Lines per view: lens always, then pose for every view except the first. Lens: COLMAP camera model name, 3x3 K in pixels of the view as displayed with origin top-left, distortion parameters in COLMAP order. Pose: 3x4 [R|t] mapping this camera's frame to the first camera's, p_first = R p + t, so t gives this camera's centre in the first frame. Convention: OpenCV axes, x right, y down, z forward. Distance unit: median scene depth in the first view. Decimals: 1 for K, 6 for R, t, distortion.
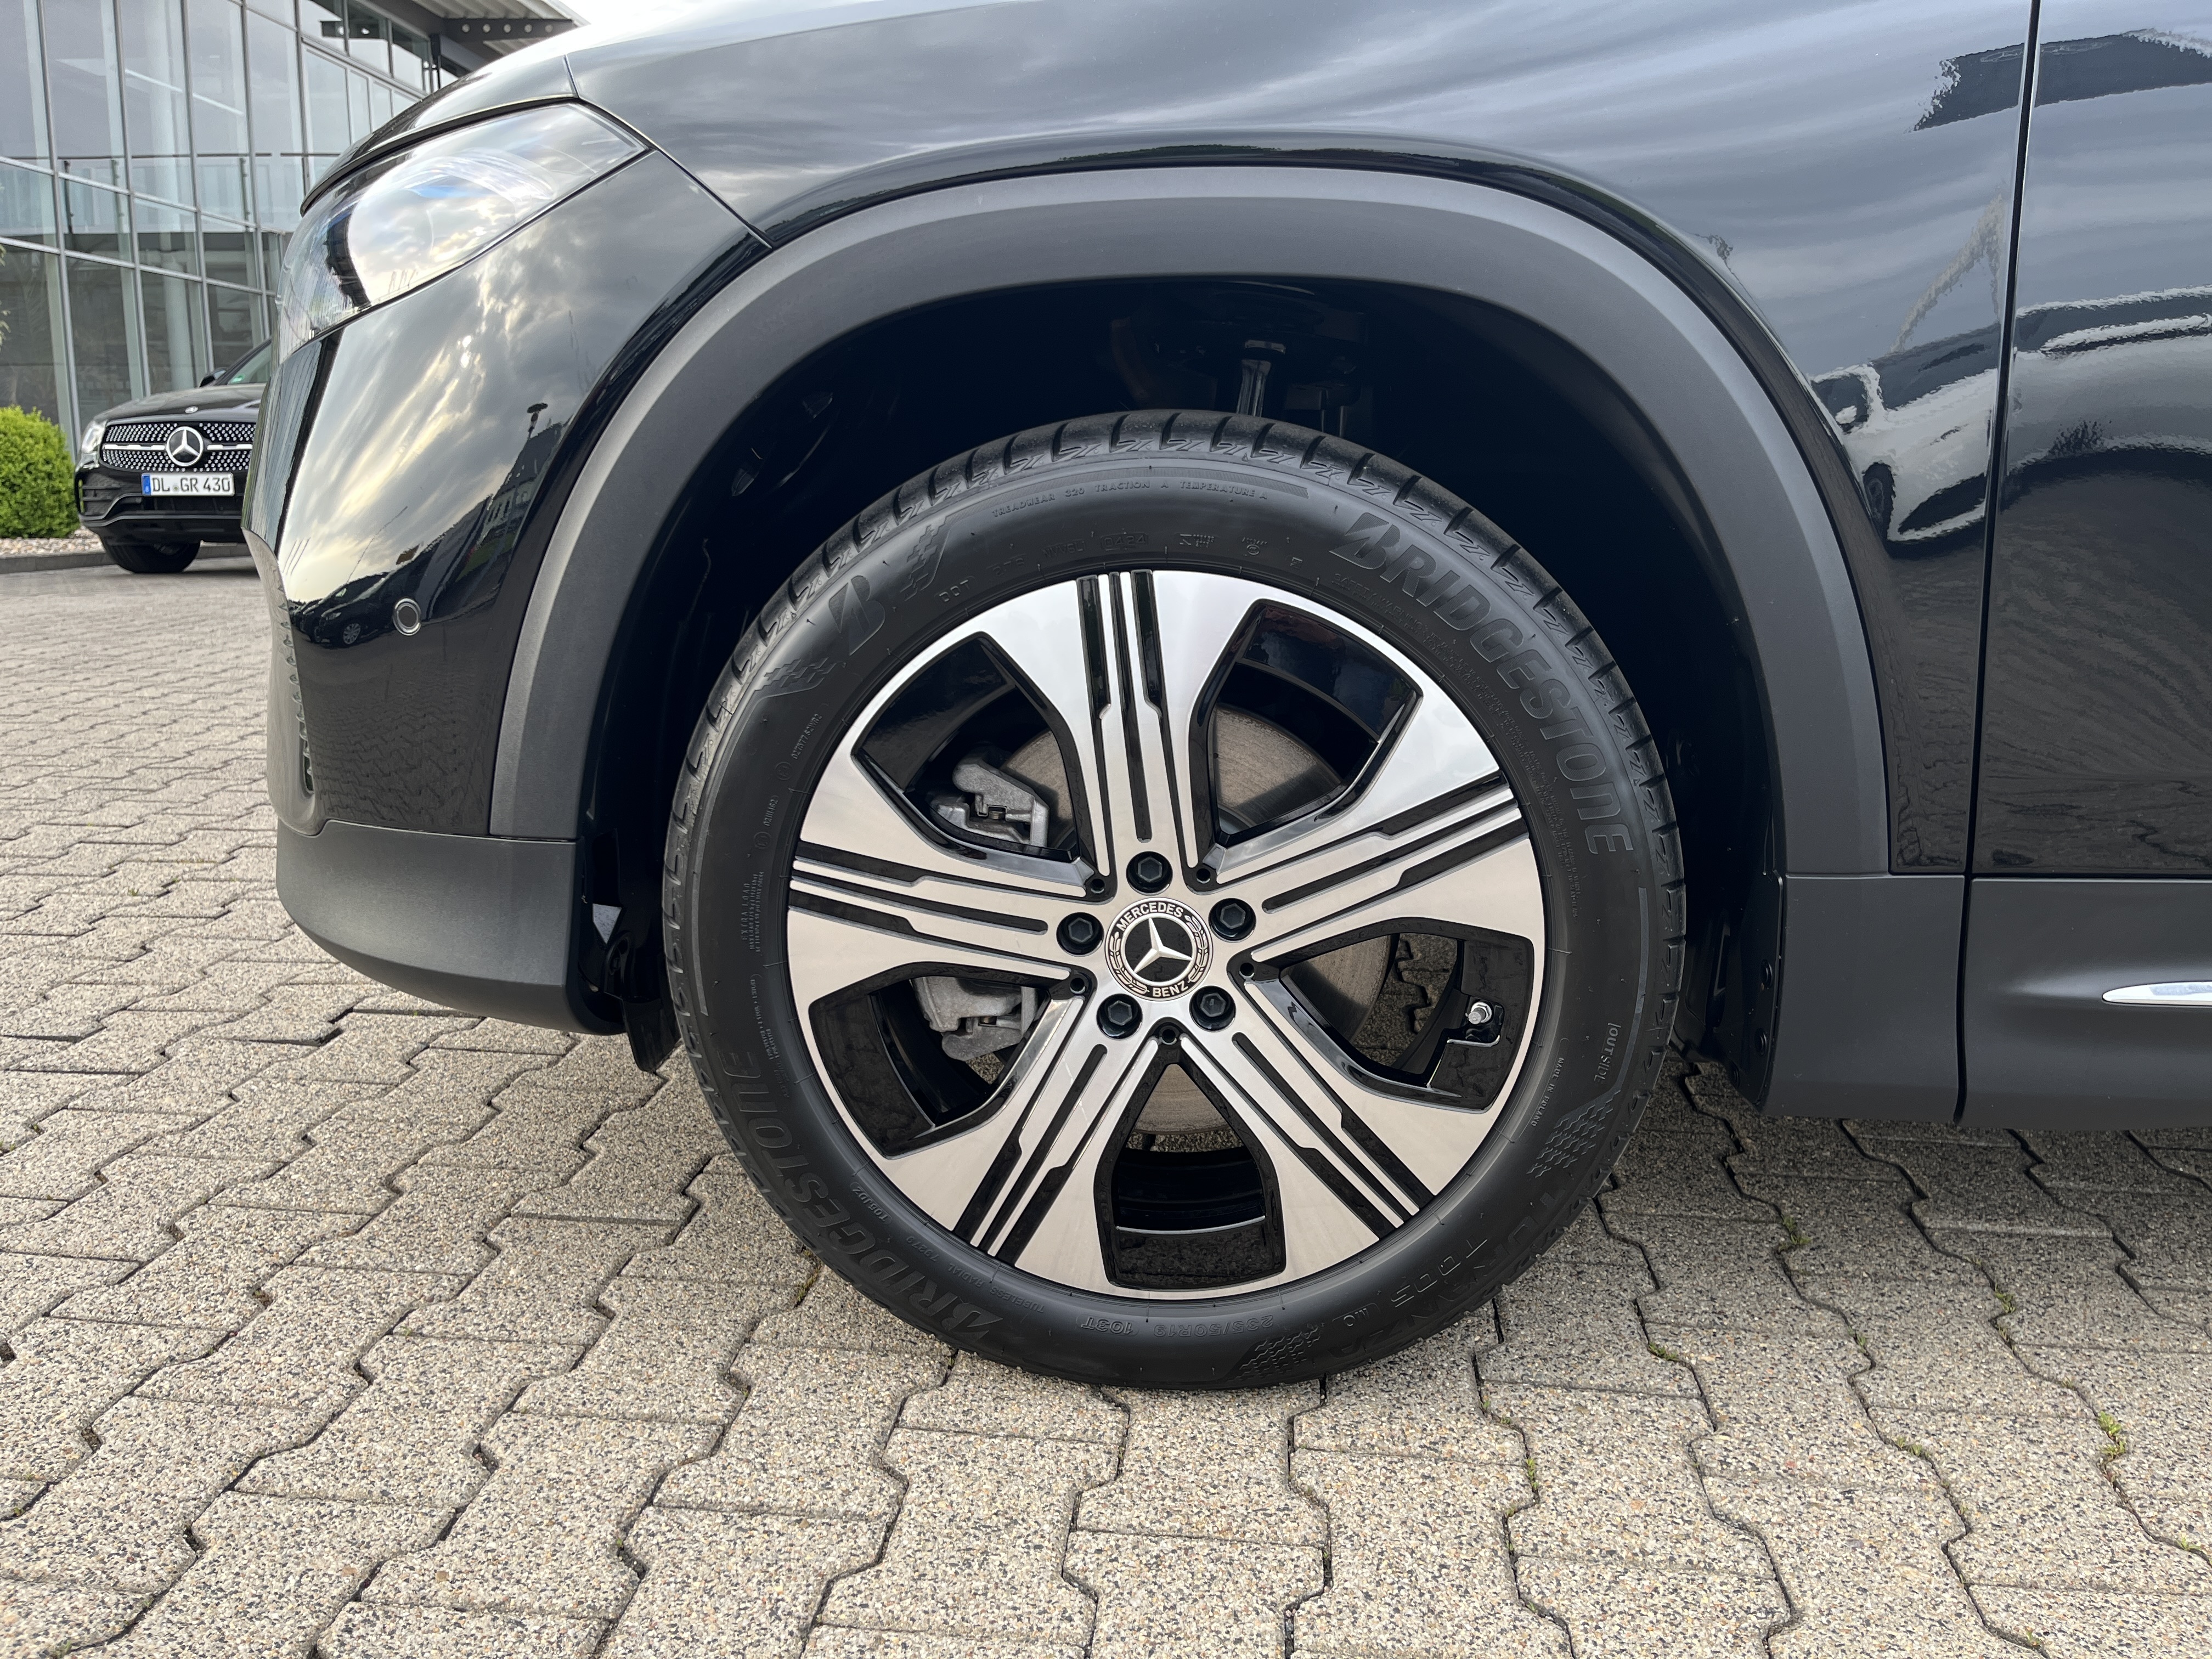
lens RADIAL K [[1675.1, 0, 1087.9], [0, 1675.1, 845.3], [0, 0, 1]] dist [0.049850, -0.047815]
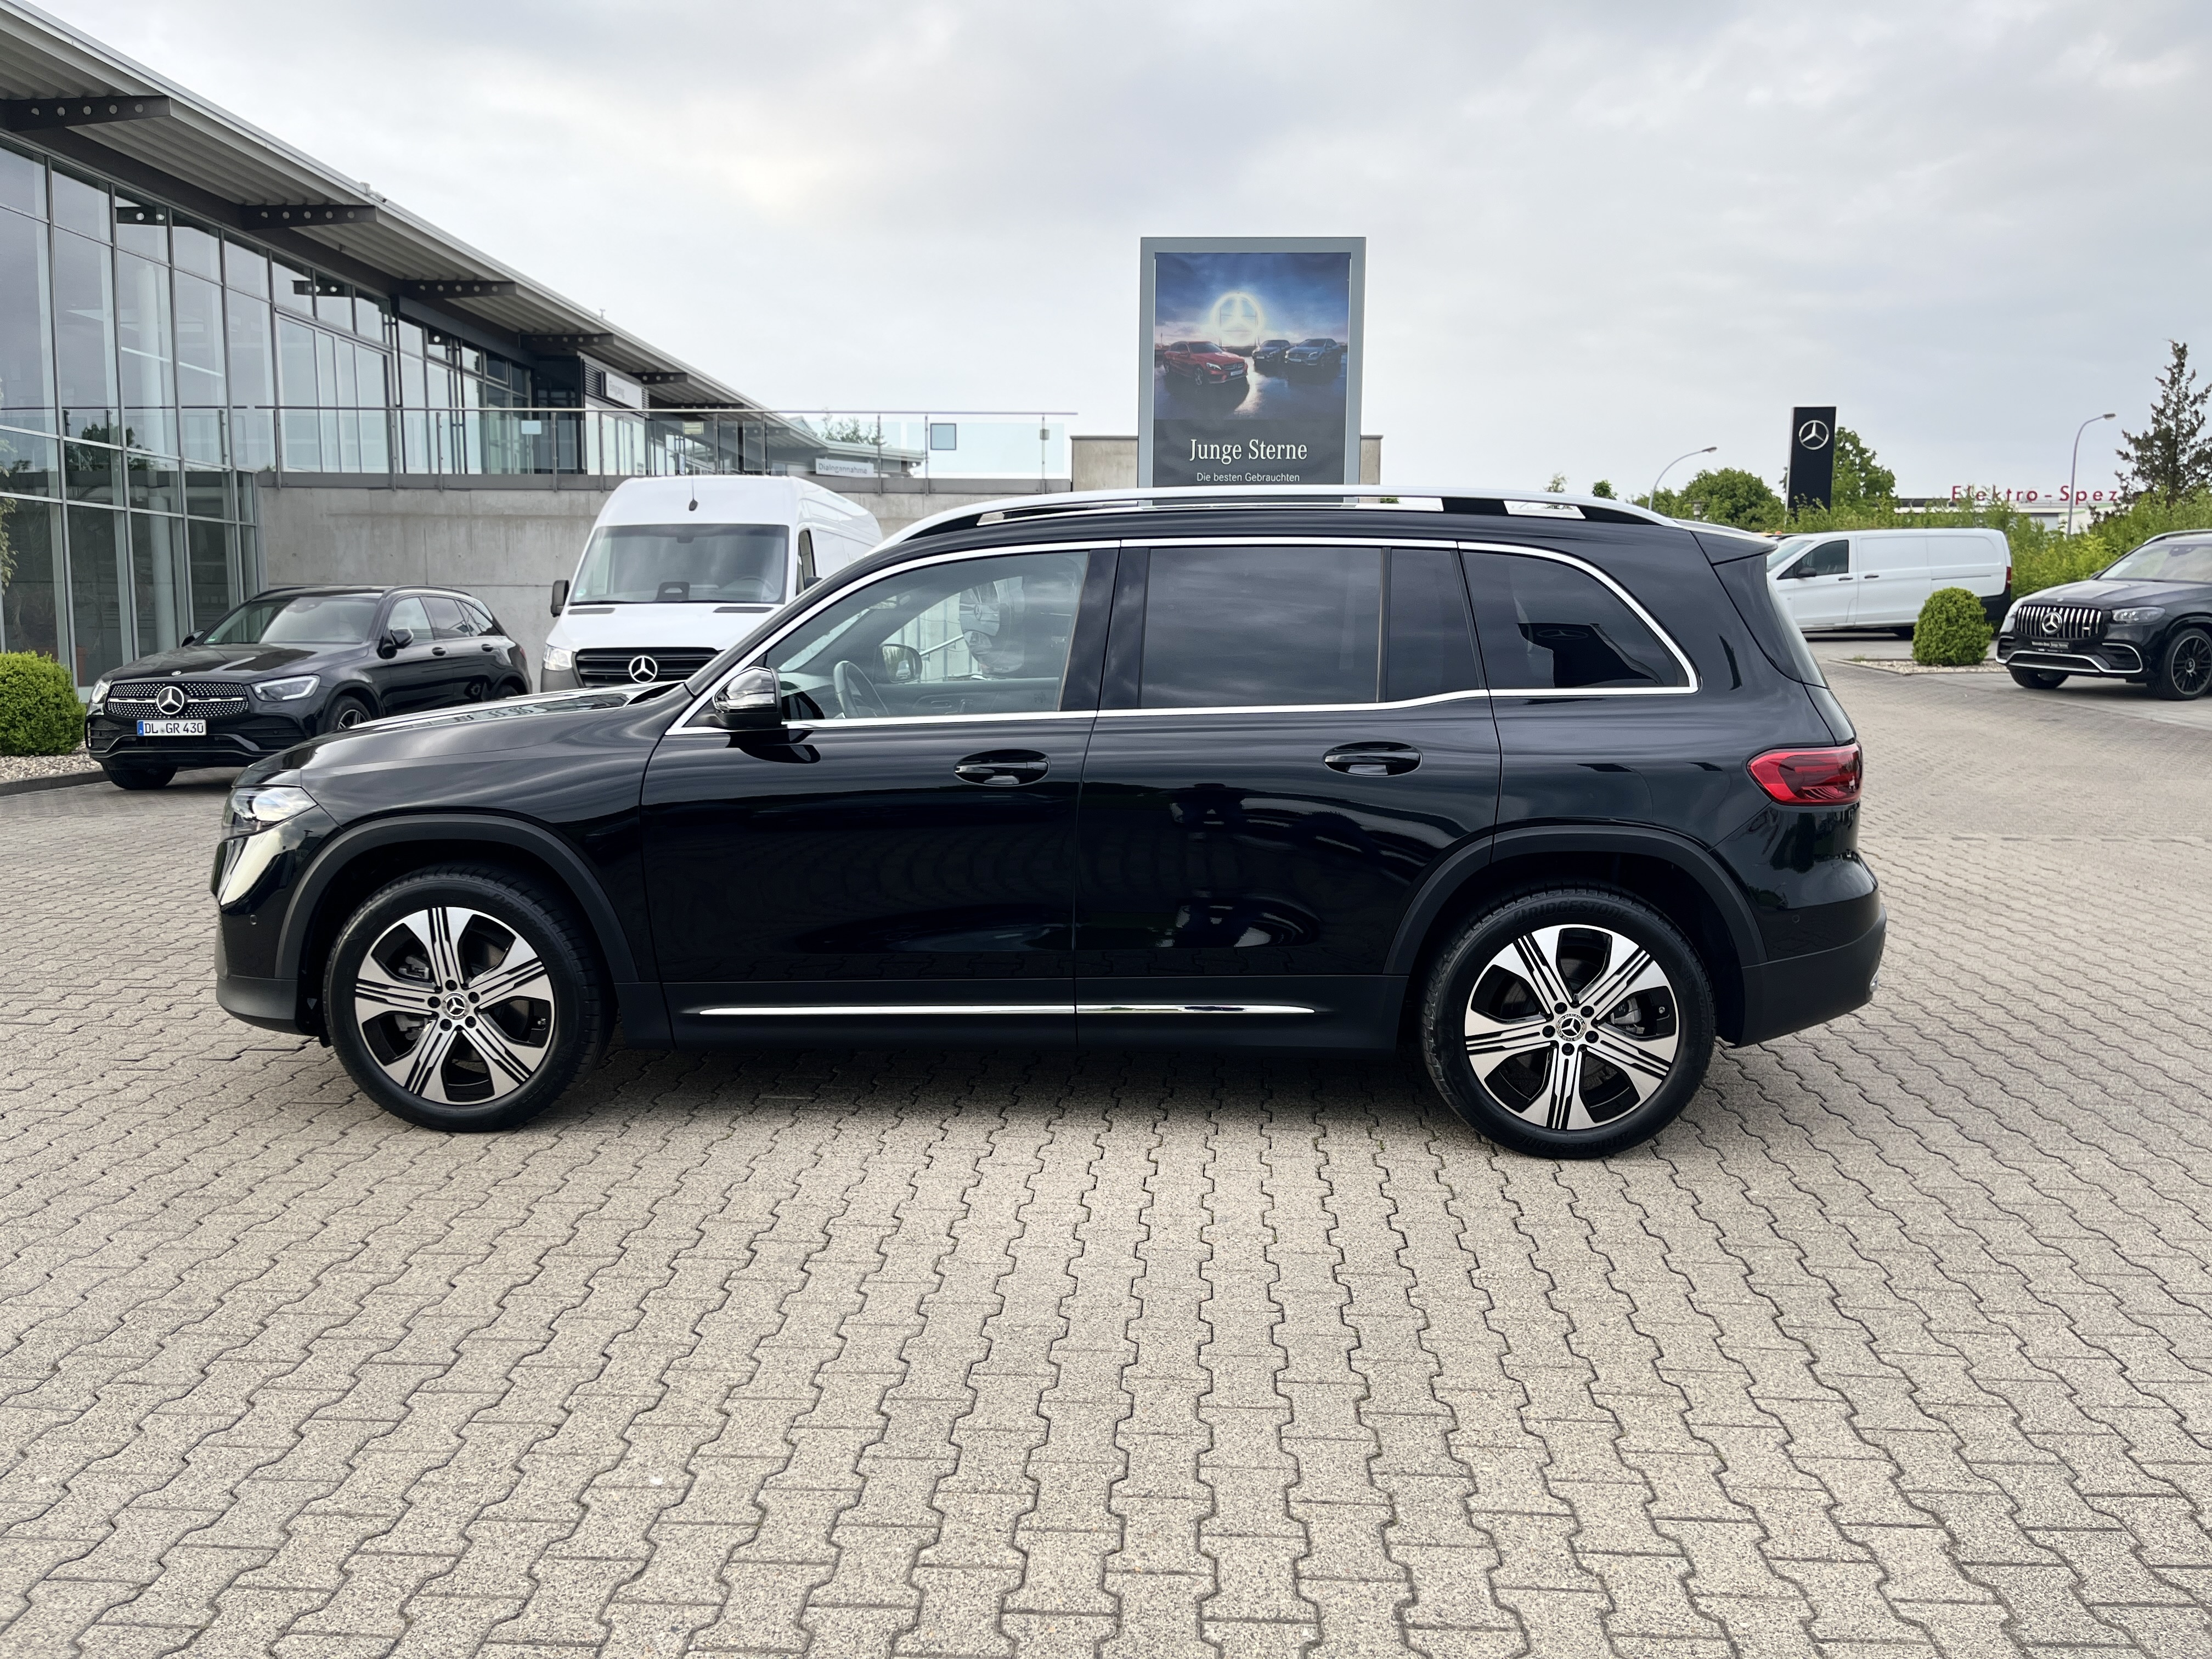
lens RADIAL K [[1675.1, 0, 1116.5], [0, 1675.1, 865.2], [0, 0, 1]] dist [0.049850, -0.047815]
pose [[0.999485, -0.012582, 0.029533, 0.548045], [0.014713, 0.997215, -0.073117, 0.017813], [-0.028530, 0.073513, 0.996886, -1.092119]]
